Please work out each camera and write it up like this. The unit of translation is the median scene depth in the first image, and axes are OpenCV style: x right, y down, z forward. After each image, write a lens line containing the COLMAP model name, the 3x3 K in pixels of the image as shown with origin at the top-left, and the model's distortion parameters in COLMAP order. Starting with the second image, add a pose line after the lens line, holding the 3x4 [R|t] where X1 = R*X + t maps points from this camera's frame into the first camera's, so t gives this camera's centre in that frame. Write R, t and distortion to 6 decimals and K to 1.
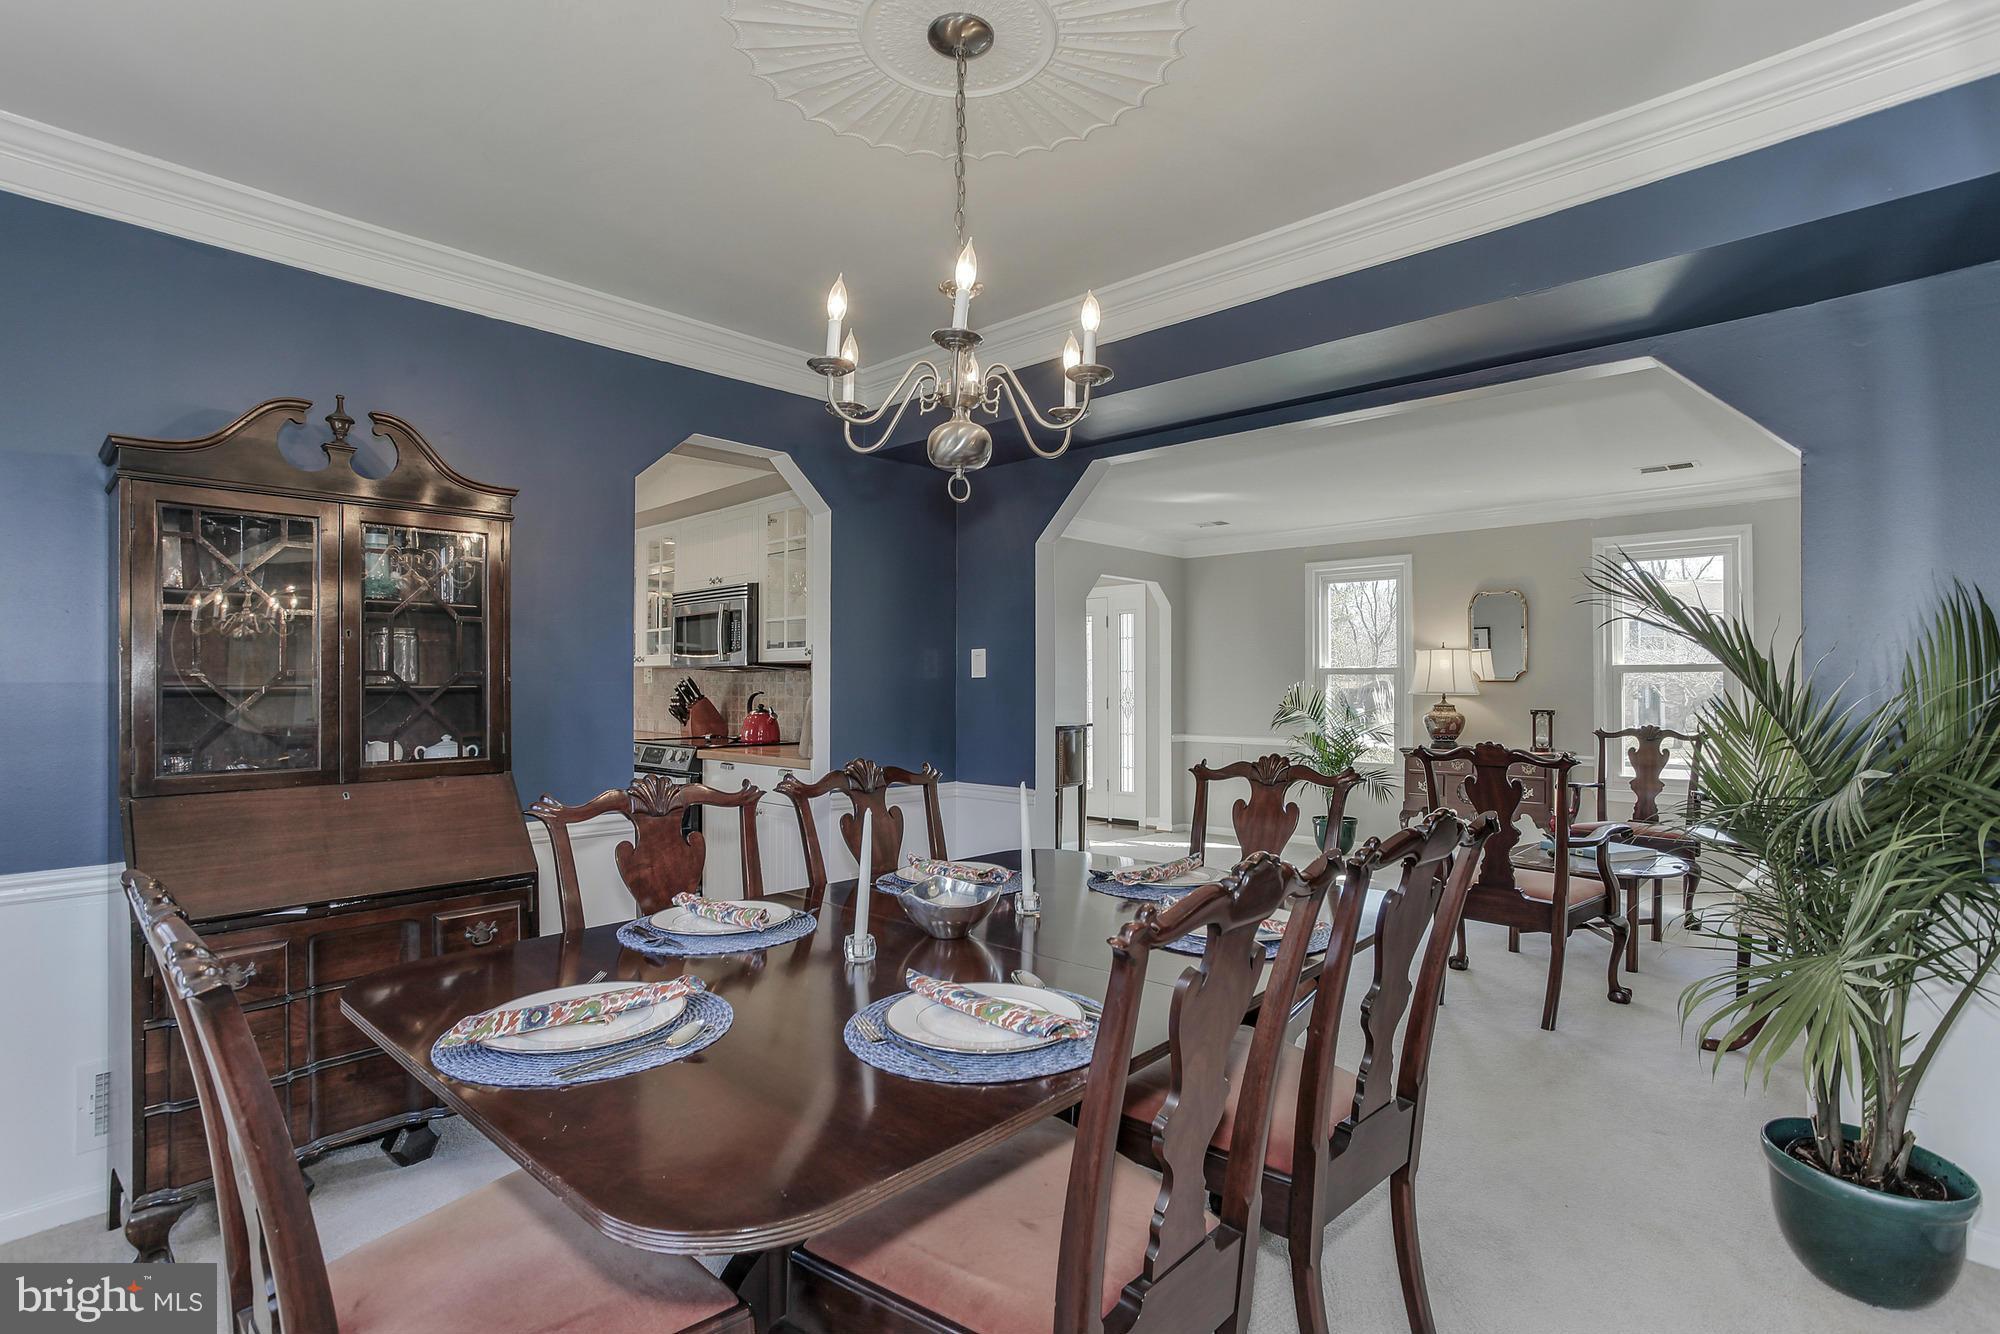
lens RADIAL K [[988.8, 0, 998.7], [0, 988.8, 684.8], [0, 0, 1]] dist [-0.009705, -0.000043]
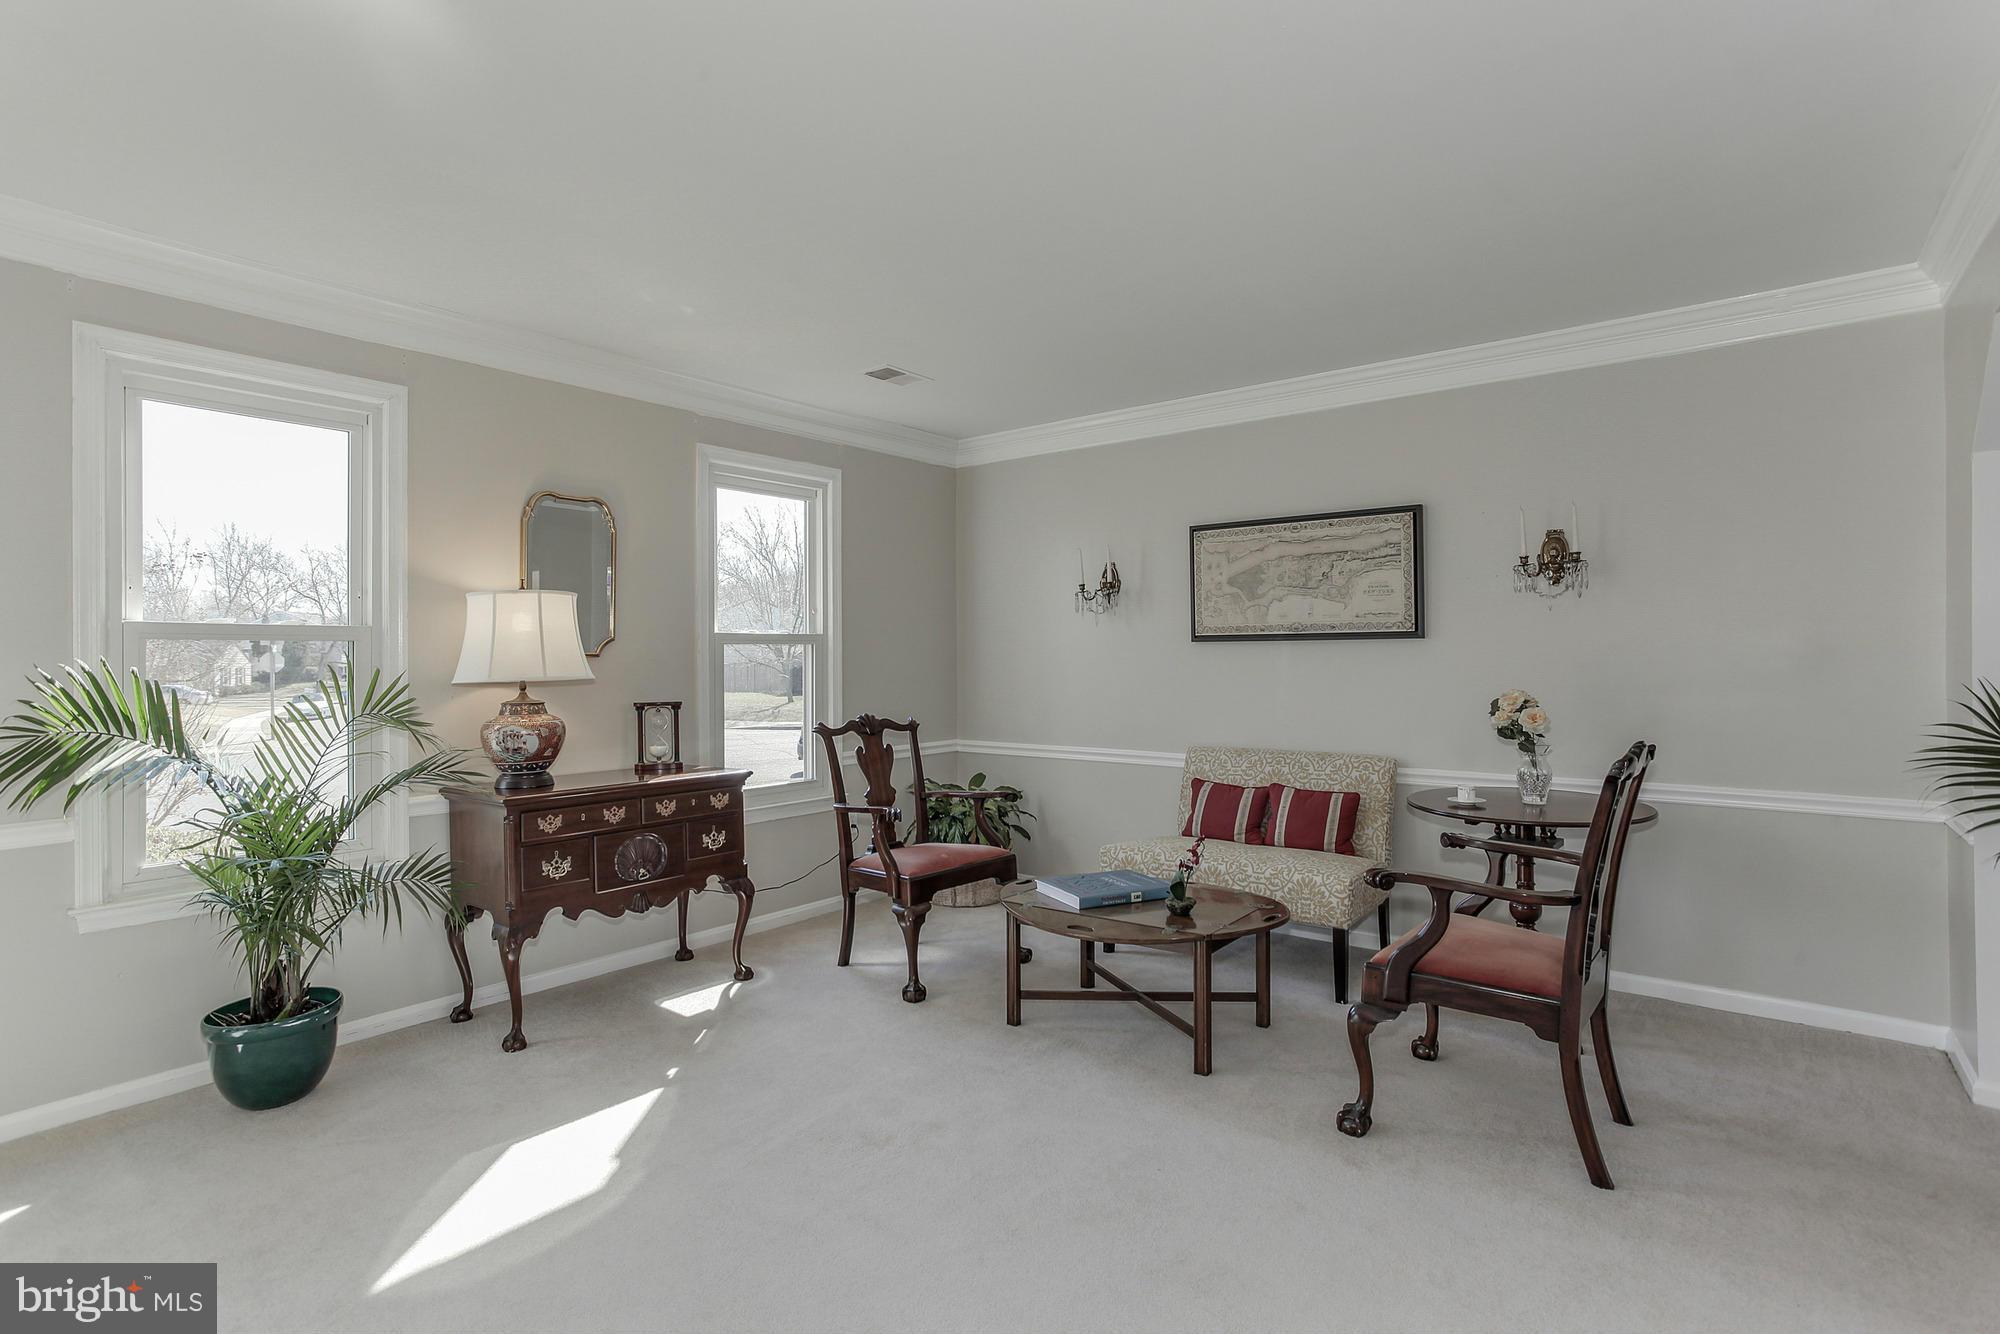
lens RADIAL K [[957.4, 0, 1000.0], [0, 957.4, 667.0], [0, 0, 1]] dist [-0.033950, 0.000036]
pose [[-0.086512, -0.010882, 0.996191, -0.056934], [0.002661, 0.999934, 0.011154, -0.002708], [-0.996247, 0.003616, -0.086477, 0.804011]]
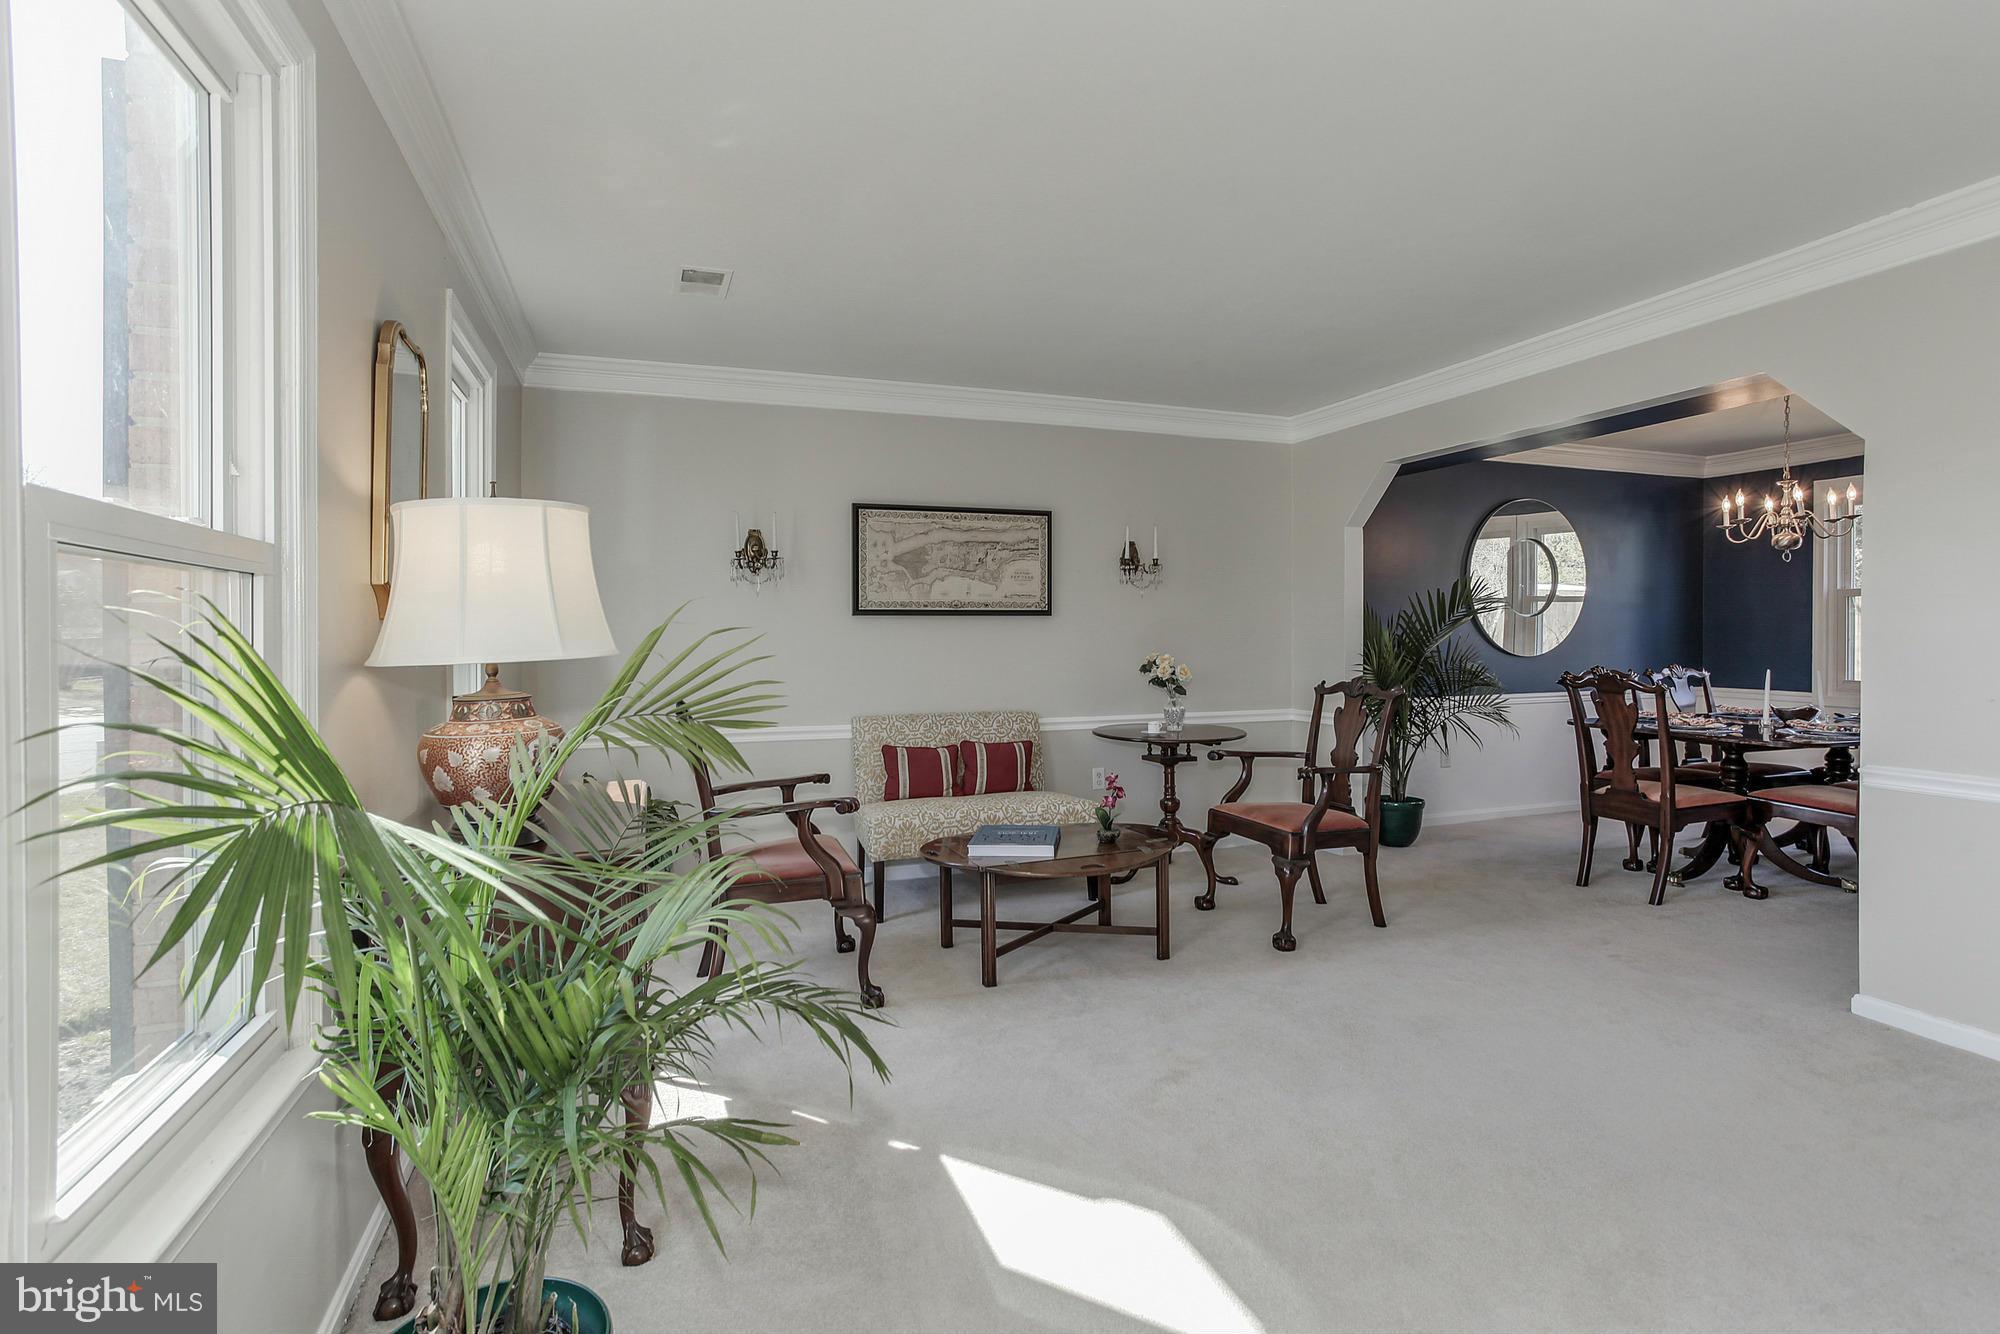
lens RADIAL K [[961.9, 0, 996.6], [0, 961.9, 662.0], [0, 0, 1]] dist [-0.084544, 0.000118]
pose [[-0.886704, -0.006666, 0.462290, 0.215041], [0.003417, 0.999774, 0.020972, 0.007827], [-0.462326, 0.020175, -0.886481, 1.219905]]
